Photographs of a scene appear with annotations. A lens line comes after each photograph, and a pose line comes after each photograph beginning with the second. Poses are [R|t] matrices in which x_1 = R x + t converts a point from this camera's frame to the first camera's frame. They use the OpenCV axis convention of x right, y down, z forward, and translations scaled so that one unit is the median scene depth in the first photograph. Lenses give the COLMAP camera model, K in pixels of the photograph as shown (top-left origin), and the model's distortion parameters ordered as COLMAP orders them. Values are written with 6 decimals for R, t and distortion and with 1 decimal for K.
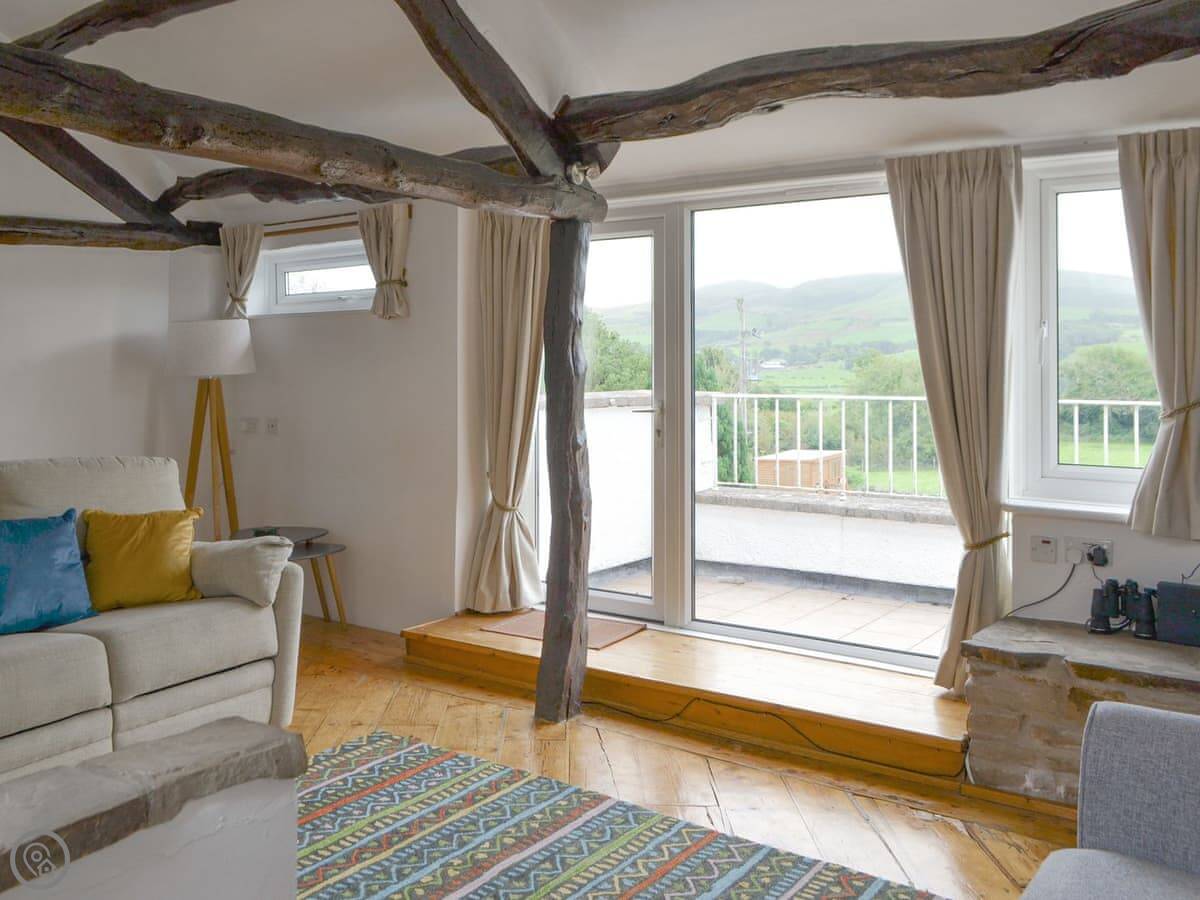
lens RADIAL K [[1074.5, 0, 597.3], [0, 1074.5, 446.7], [0, 0, 1]] dist [-0.035607, 0.037011]
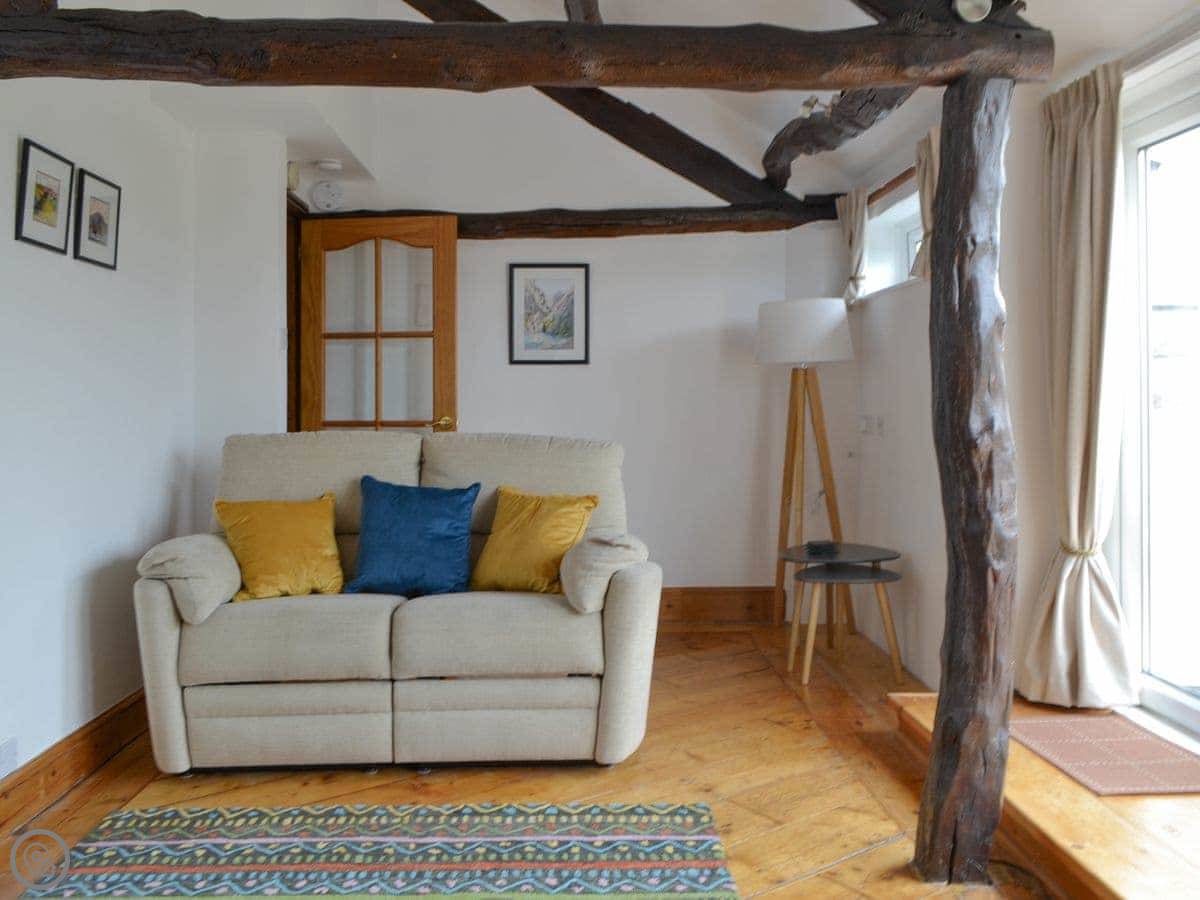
lens RADIAL K [[1074.5, 0, 601.2], [0, 1074.5, 440.0], [0, 0, 1]] dist [-0.035607, 0.037011]
pose [[0.579502, 0.033585, -0.814278, 0.380313], [-0.066169, 0.997791, -0.005937, 0.016929], [0.812280, 0.057321, 0.580444, 0.505956]]
